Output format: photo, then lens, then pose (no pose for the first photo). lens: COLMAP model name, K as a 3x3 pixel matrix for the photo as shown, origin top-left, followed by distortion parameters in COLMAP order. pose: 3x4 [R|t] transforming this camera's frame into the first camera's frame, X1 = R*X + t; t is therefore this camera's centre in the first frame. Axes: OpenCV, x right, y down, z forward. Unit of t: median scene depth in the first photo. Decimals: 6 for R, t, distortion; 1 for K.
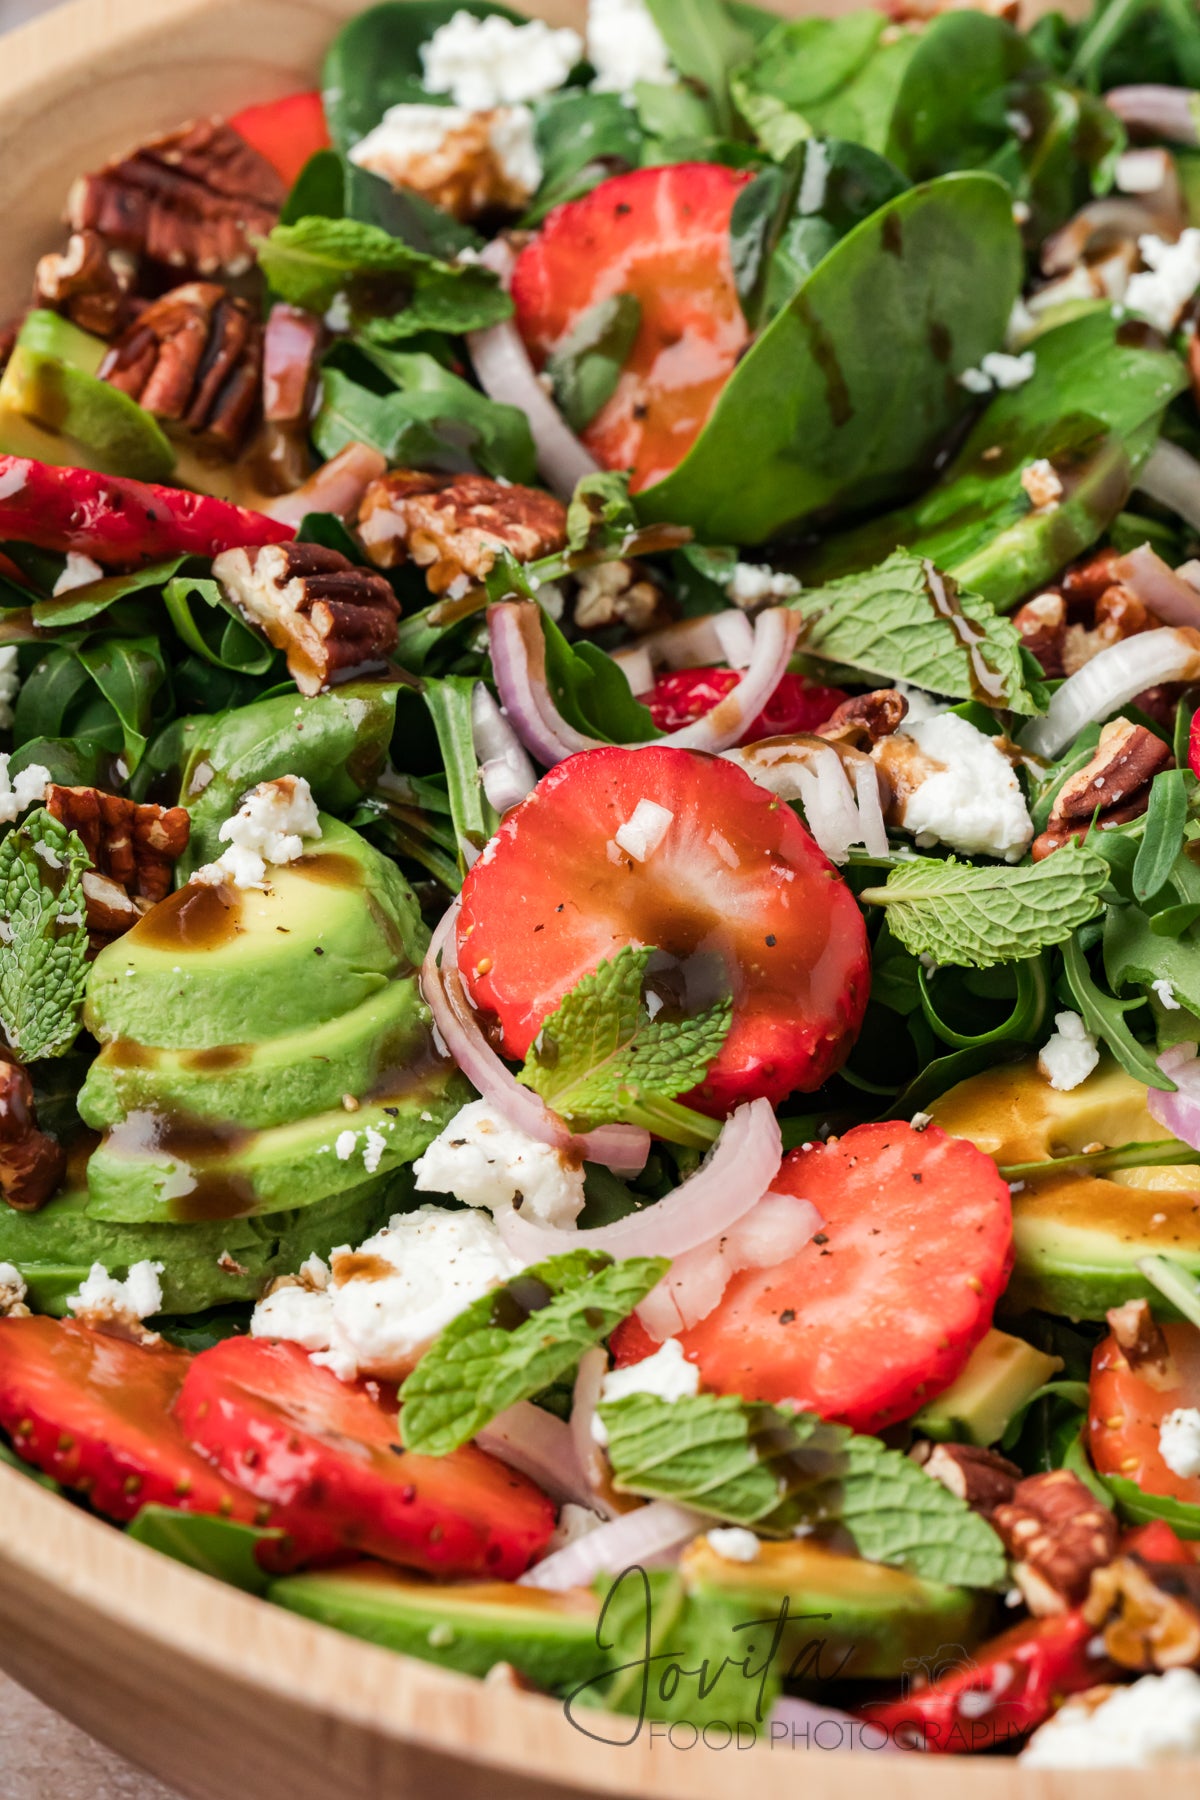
lens RADIAL K [[7450.0, 0, 600.0], [0, 7450.0, 900.0], [0, 0, 1]] dist [0.082002, -0.312517]
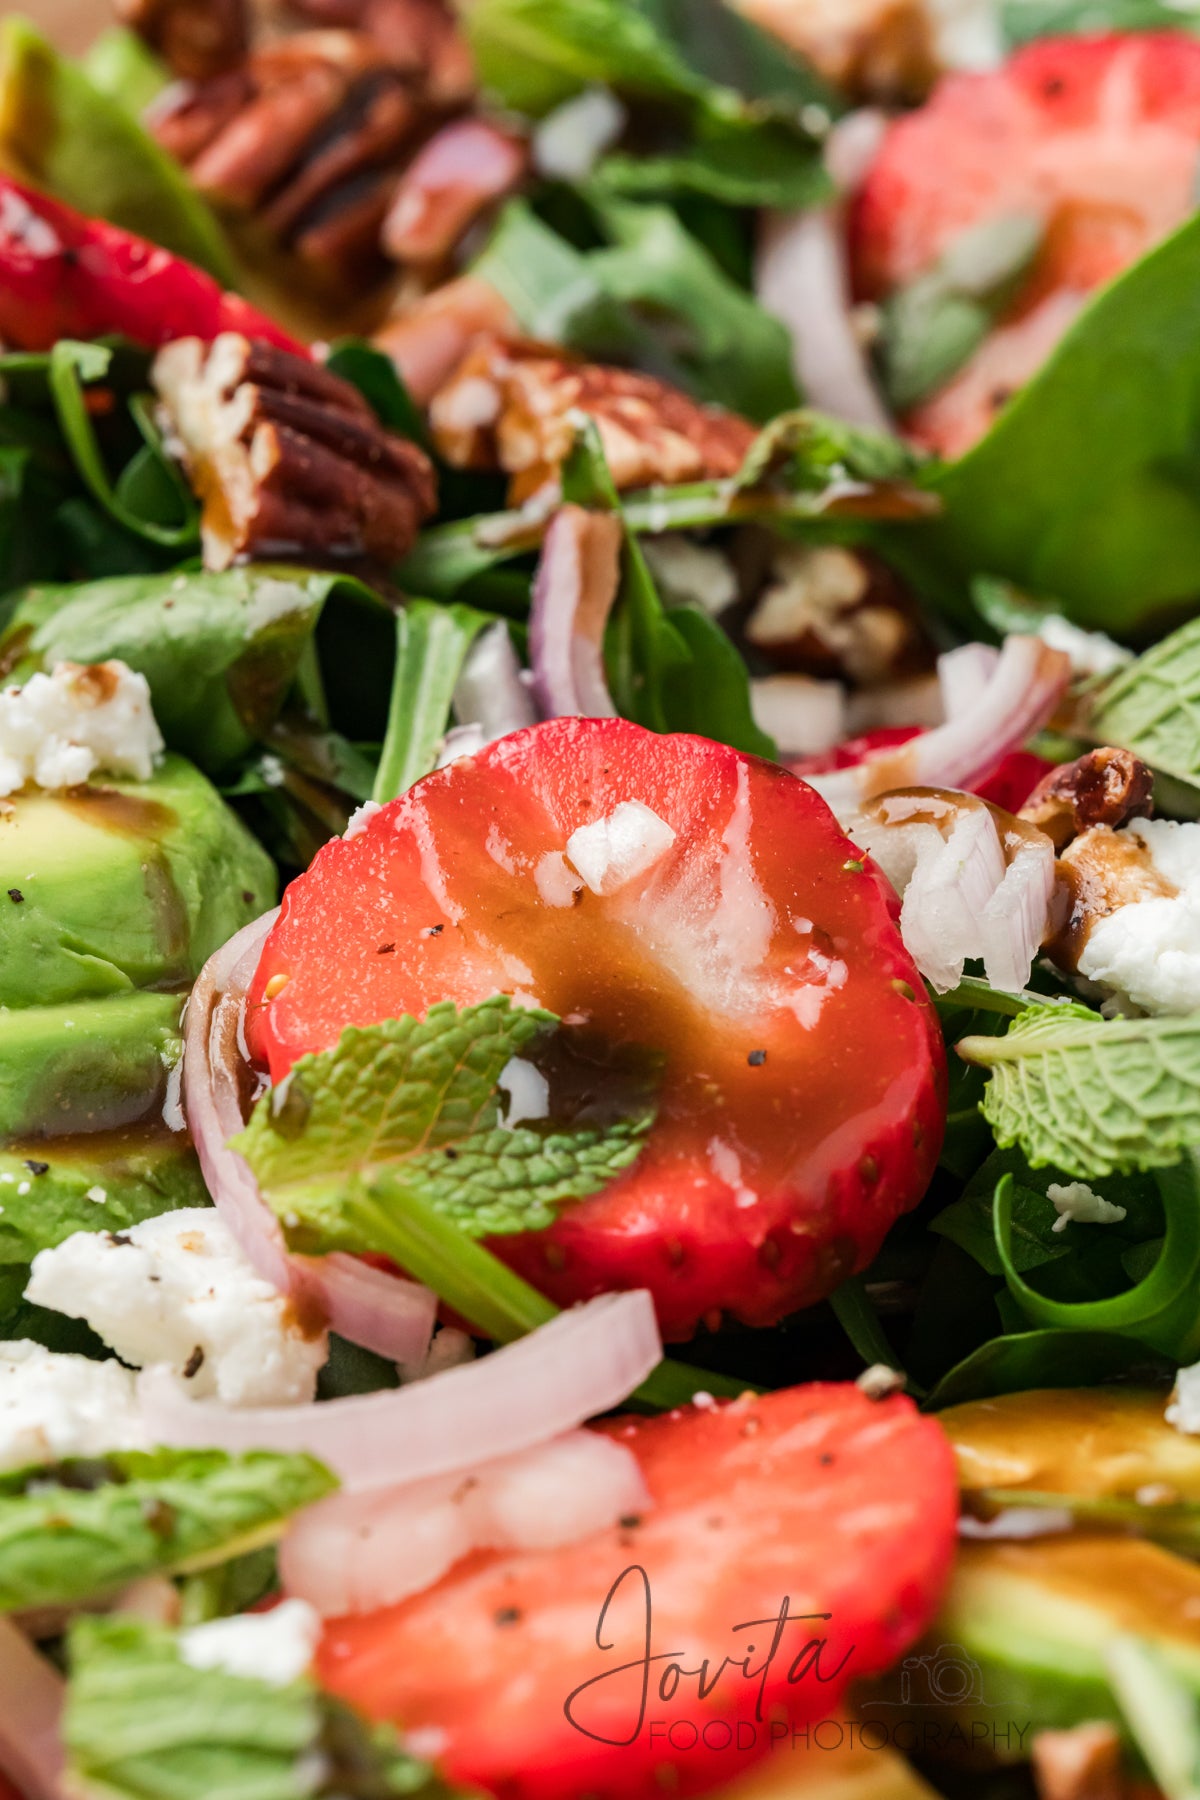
lens RADIAL K [[7671.6, 0, 600.0], [0, 7671.6, 900.0], [0, 0, 1]] dist [0.961293, -0.800422]
pose [[0.938075, 0.209116, -0.276198, 0.173223], [-0.257826, 0.953930, -0.153435, 0.088260], [0.231388, 0.215145, 0.948774, 0.425726]]
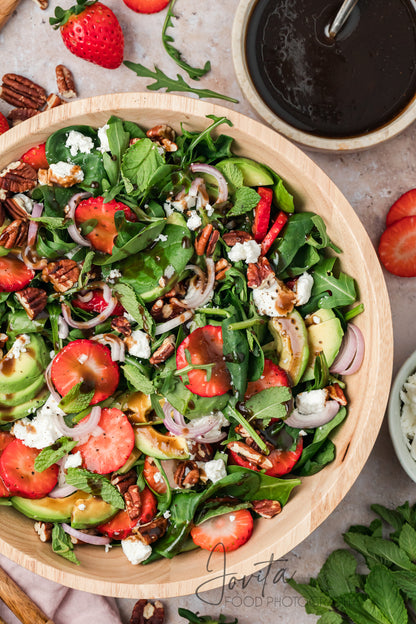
lens RADIAL K [[2582.7, 0, 208.0], [0, 2582.7, 312.0], [0, 0, 1]] dist [0.082002, -0.312517]
pose [[0.994559, 0.104163, 0.001736, 0.097762], [-0.073845, 0.693130, 0.717020, -1.524179], [0.073483, -0.713247, 0.697050, -0.404427]]
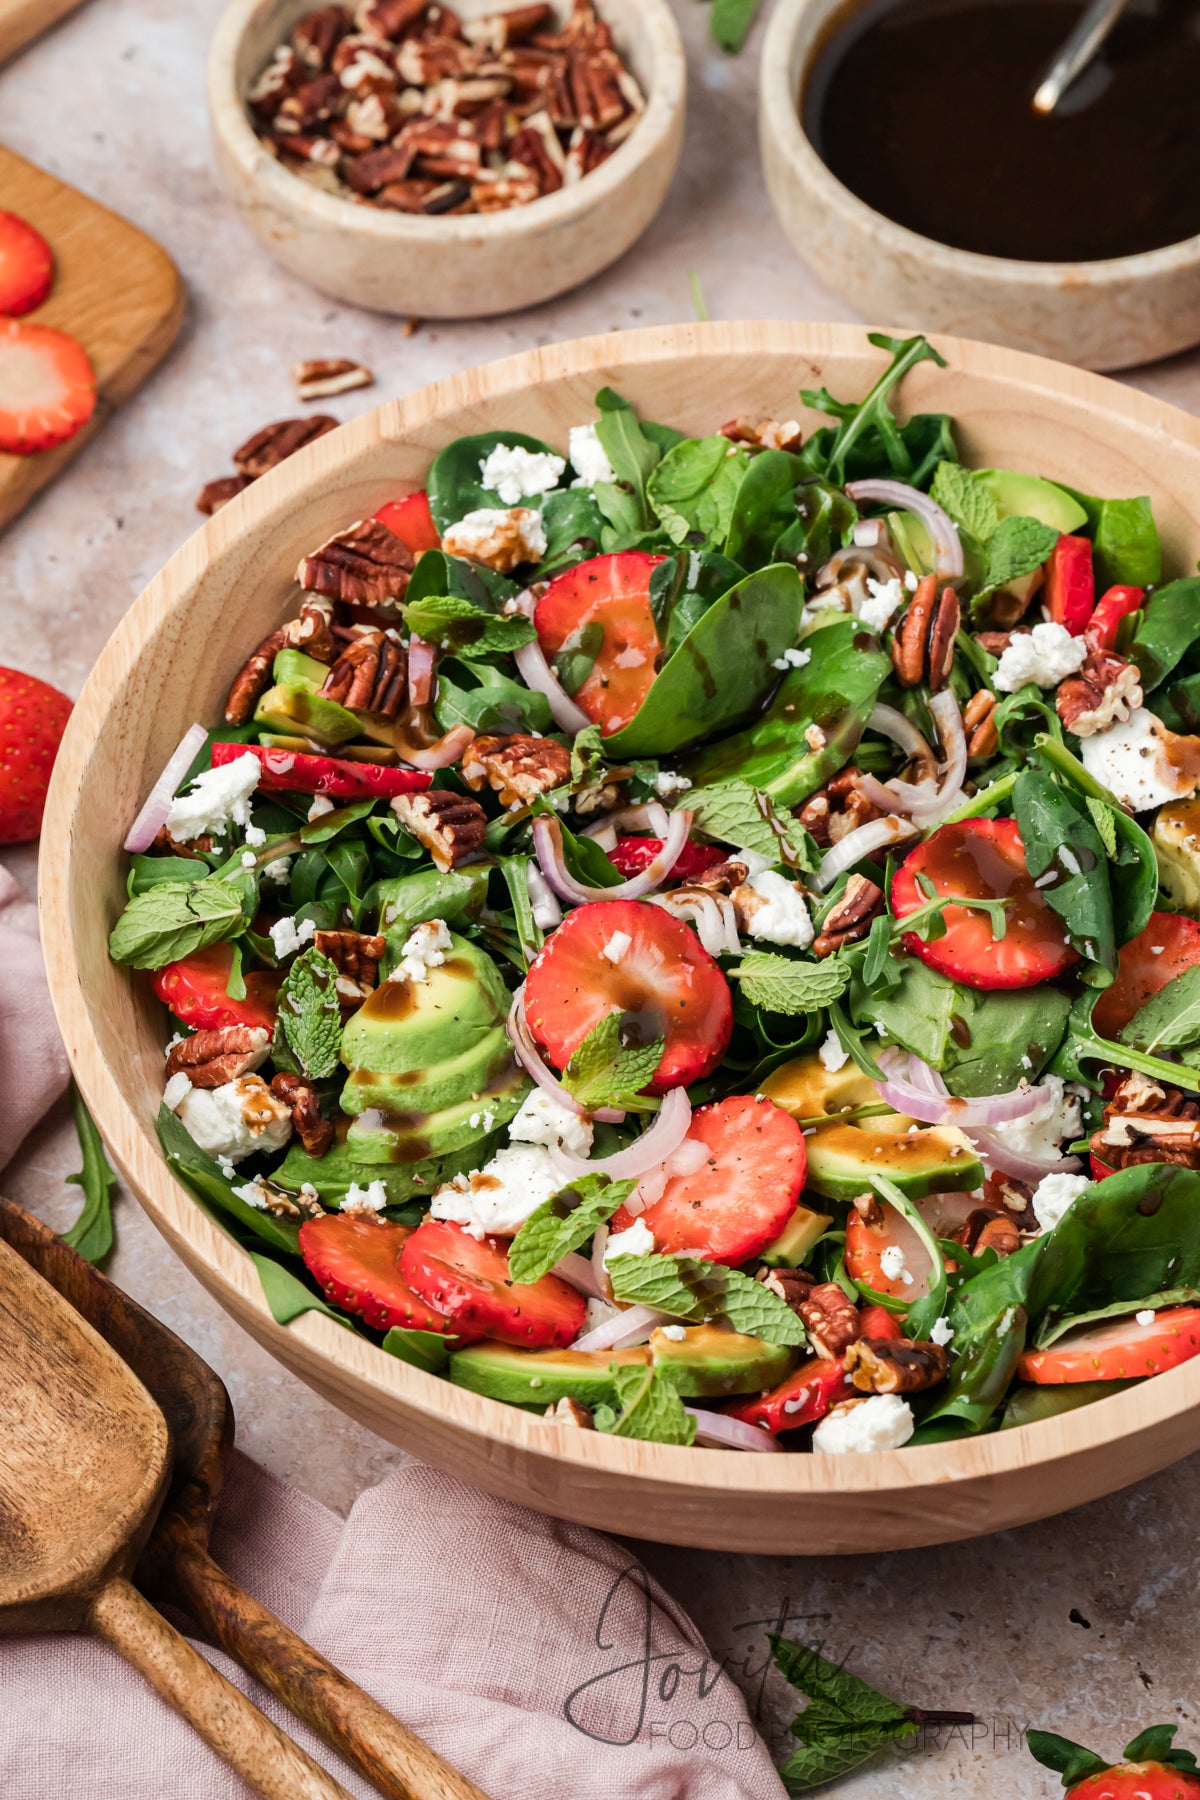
lens RADIAL K [[7450.0, 0, 600.0], [0, 7450.0, 900.0], [0, 0, 1]] dist [0.082002, -0.312517]
pose [[0.999445, -0.030606, 0.013166, -0.024381], [0.028501, 0.990034, 0.137913, -0.295448], [-0.017256, -0.137462, 0.990357, -0.961101]]
